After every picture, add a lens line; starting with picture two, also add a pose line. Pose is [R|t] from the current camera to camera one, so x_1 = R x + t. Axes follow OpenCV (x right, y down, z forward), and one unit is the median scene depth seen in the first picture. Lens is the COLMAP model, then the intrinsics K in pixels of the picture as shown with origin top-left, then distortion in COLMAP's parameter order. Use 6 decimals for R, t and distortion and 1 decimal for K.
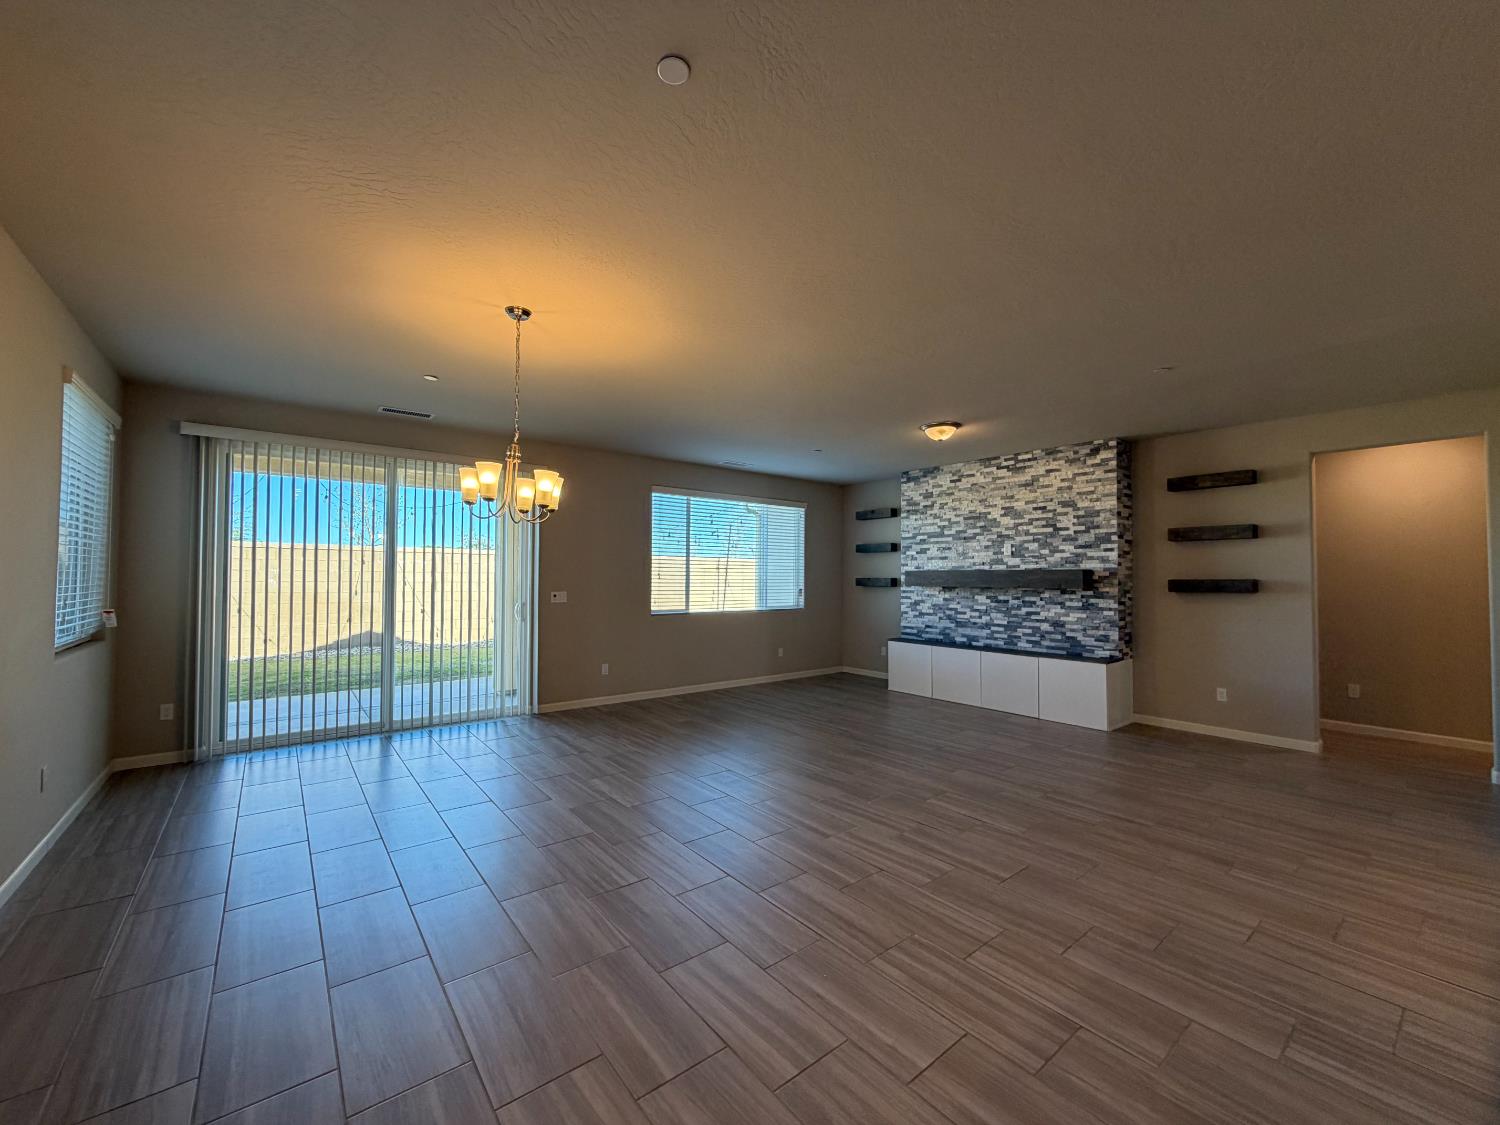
lens RADIAL K [[597.7, 0, 745.2], [0, 597.7, 563.3], [0, 0, 1]] dist [-0.000363, 0.000114]
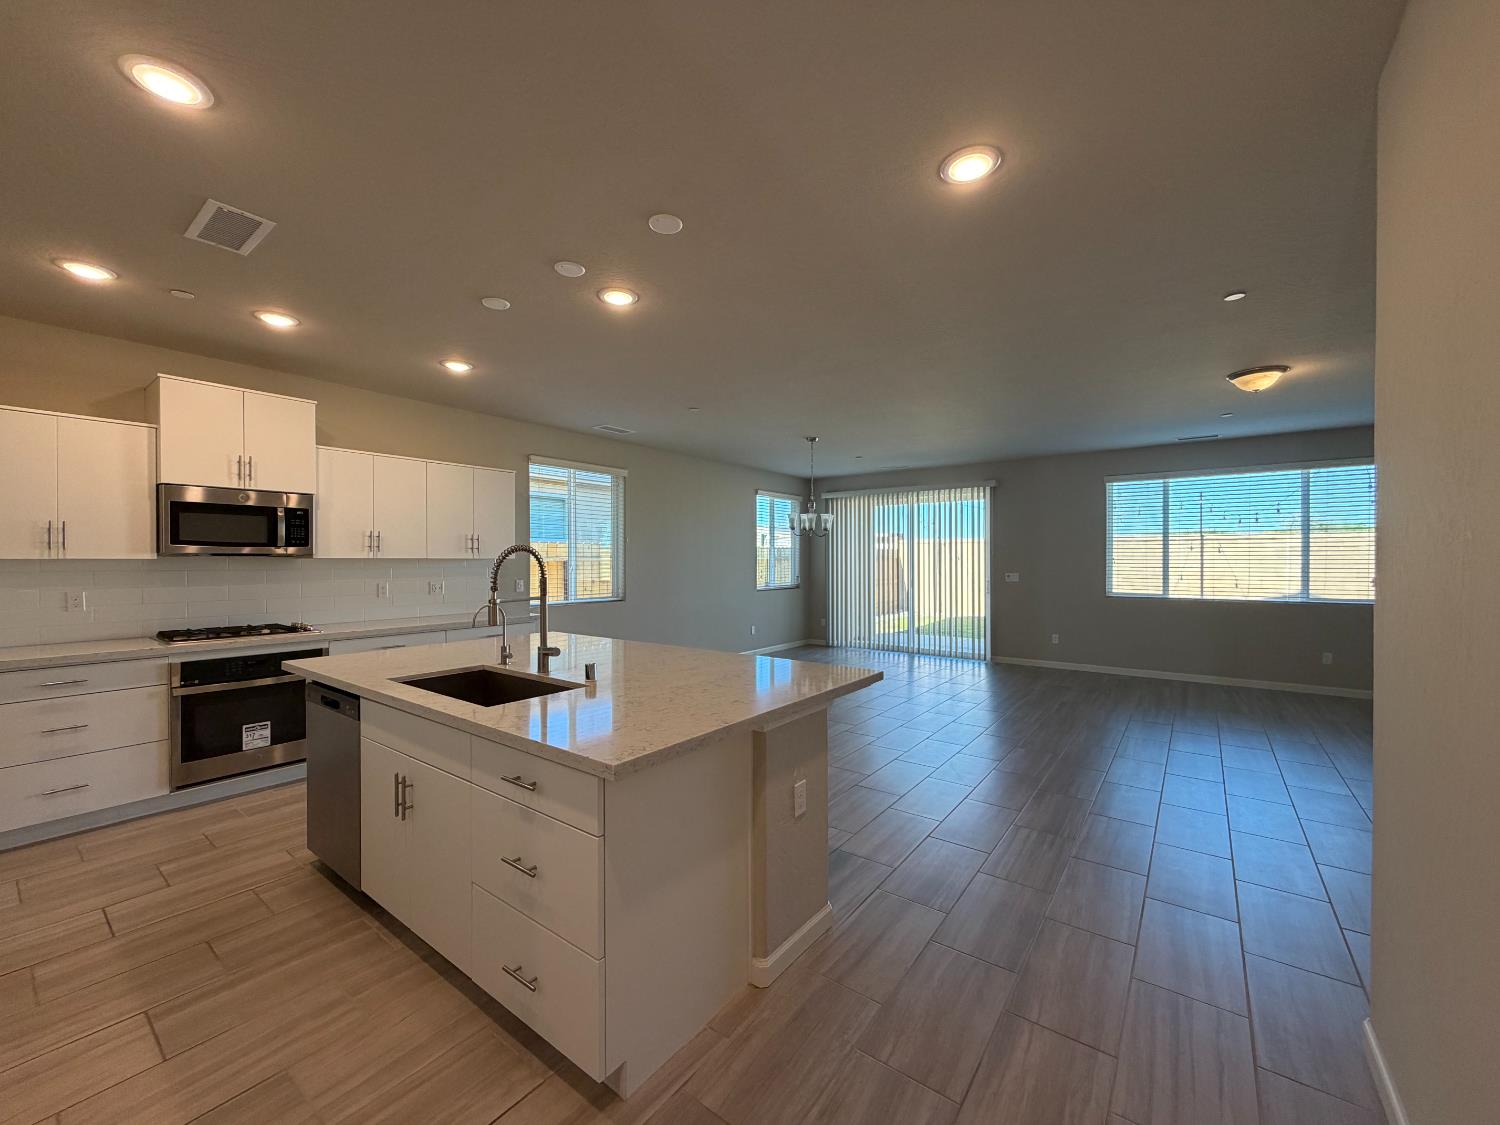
lens RADIAL K [[597.7, 0, 745.2], [0, 597.7, 563.3], [0, 0, 1]] dist [-0.000363, 0.000114]
pose [[0.248783, -0.001196, -0.968559, 0.787202], [0.025721, 0.999655, 0.005372, 0.004035], [0.968218, -0.026248, 0.248728, 0.105067]]
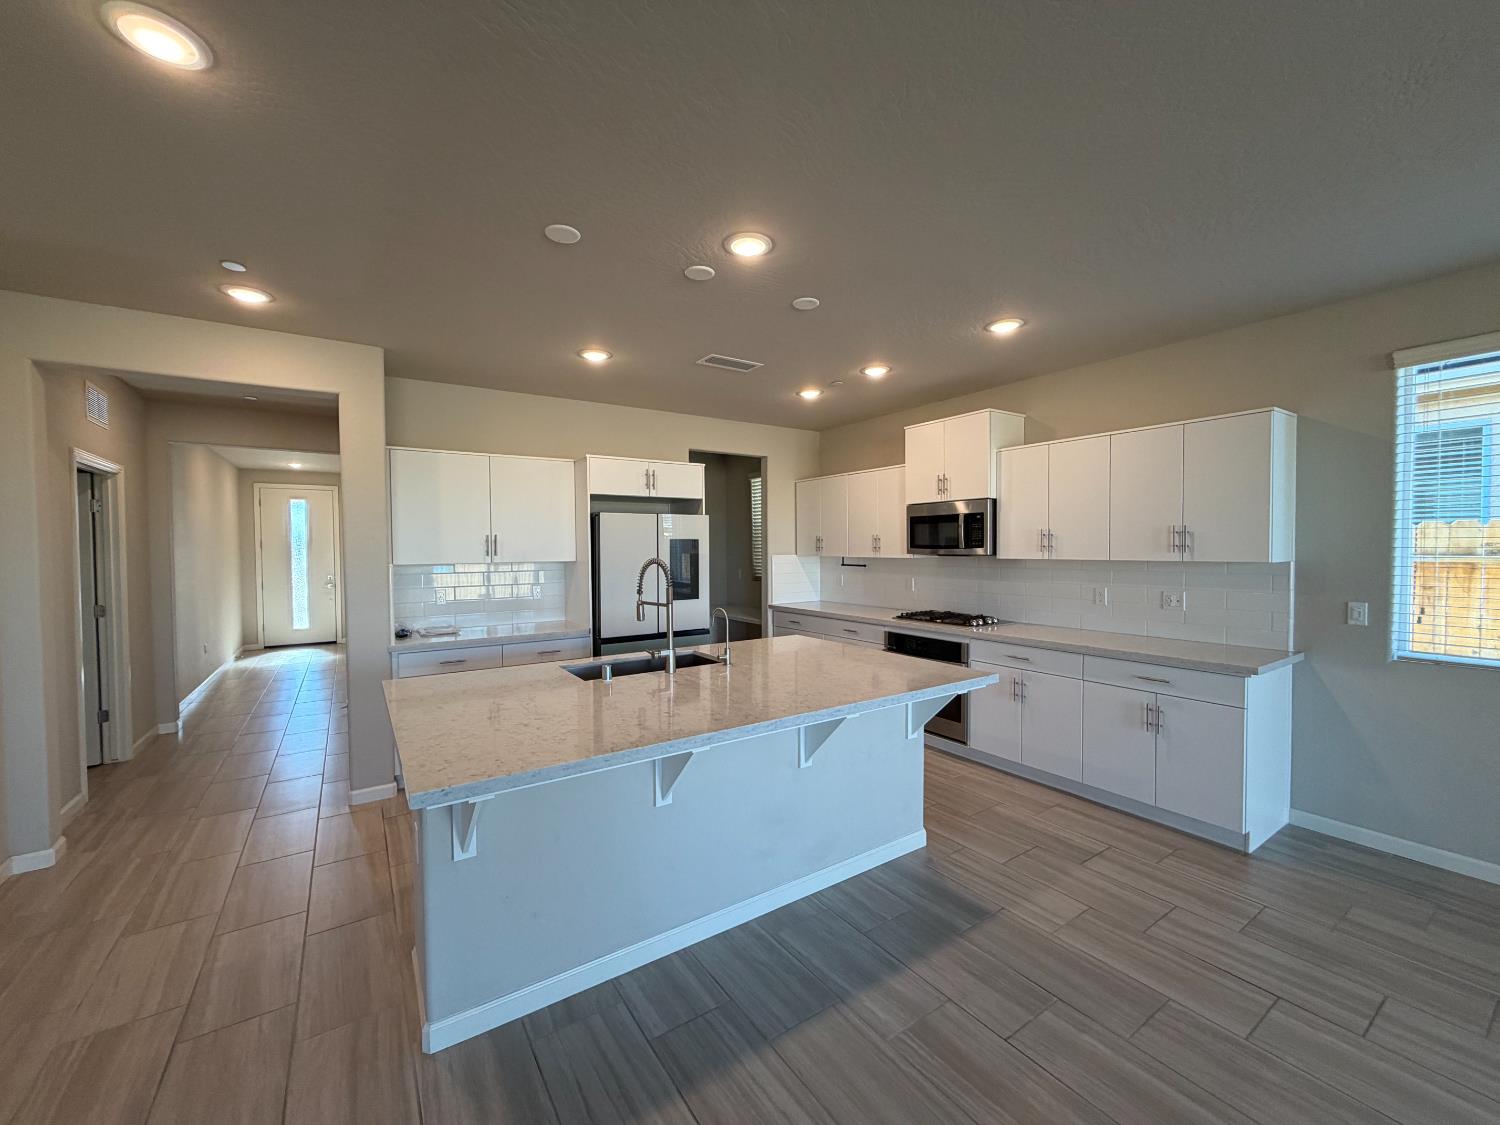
lens RADIAL K [[597.7, 0, 745.2], [0, 597.7, 563.3], [0, 0, 1]] dist [-0.000363, 0.000114]
pose [[-0.996628, -0.001649, 0.082036, 0.274183], [-0.001327, 0.999991, 0.003986, -0.007072], [-0.082042, 0.003864, -0.996621, 0.508823]]
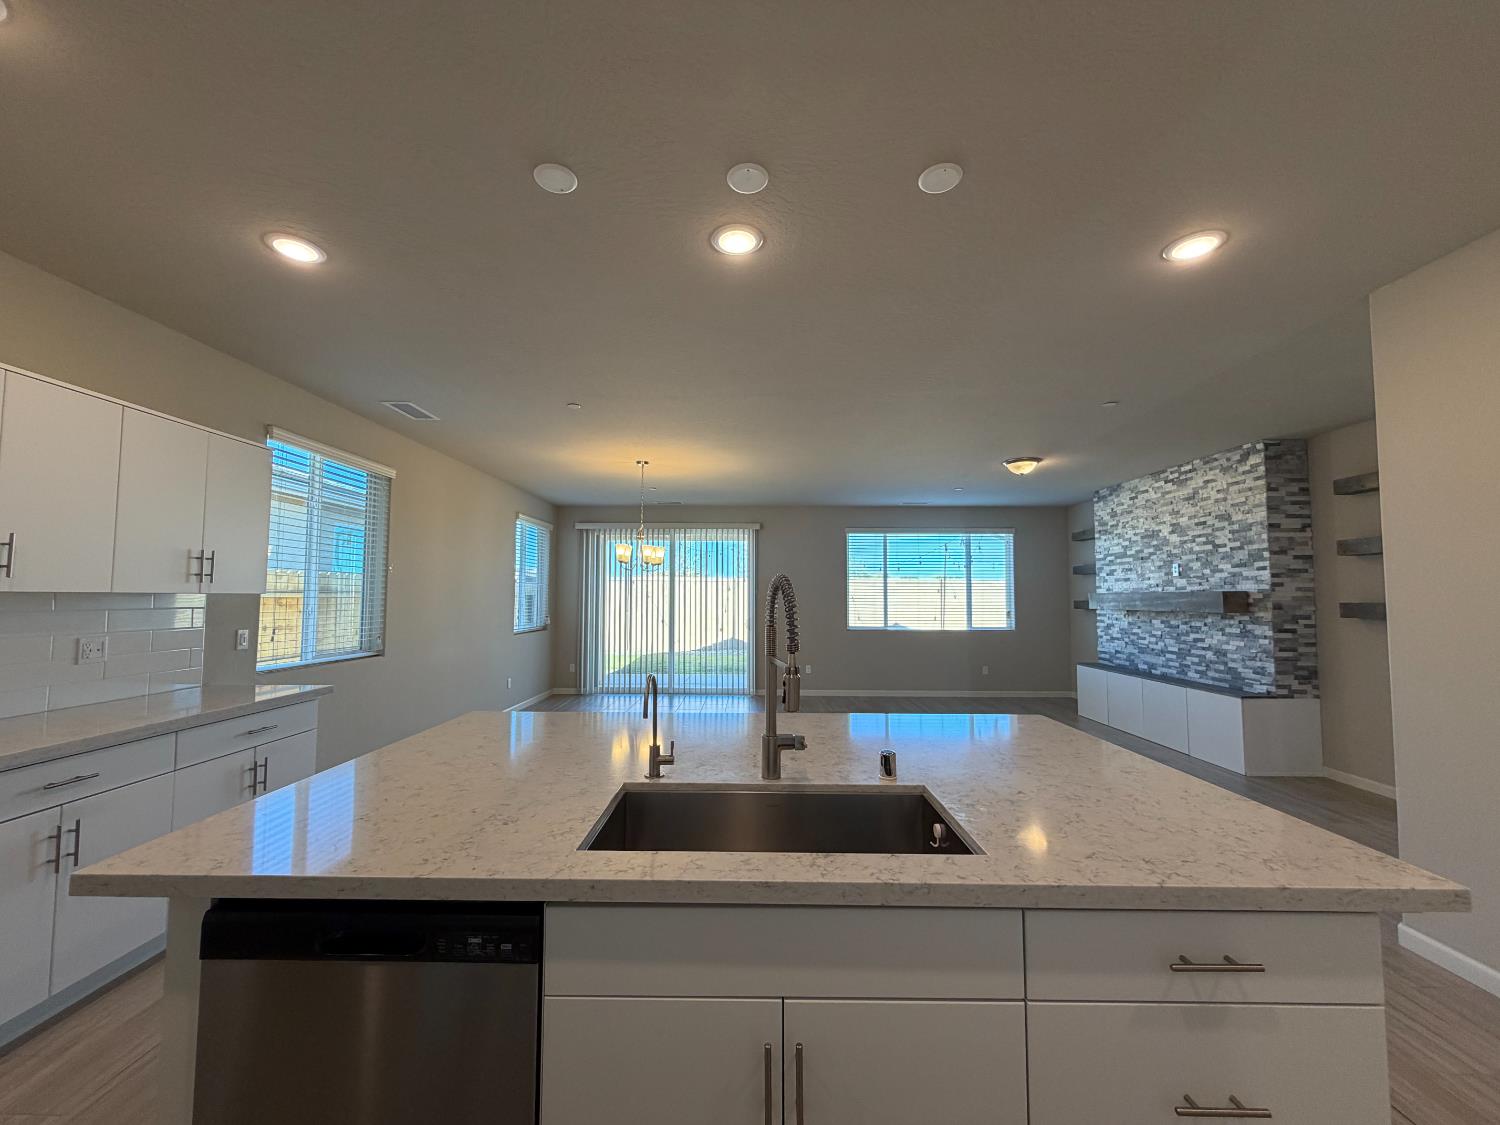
lens RADIAL K [[597.7, 0, 745.2], [0, 597.7, 563.3], [0, 0, 1]] dist [-0.000363, 0.000114]
pose [[0.774115, -0.039490, -0.631812, 0.519621], [0.015809, 0.998947, -0.043067, -0.003968], [0.632848, 0.023350, 0.773924, -0.131874]]
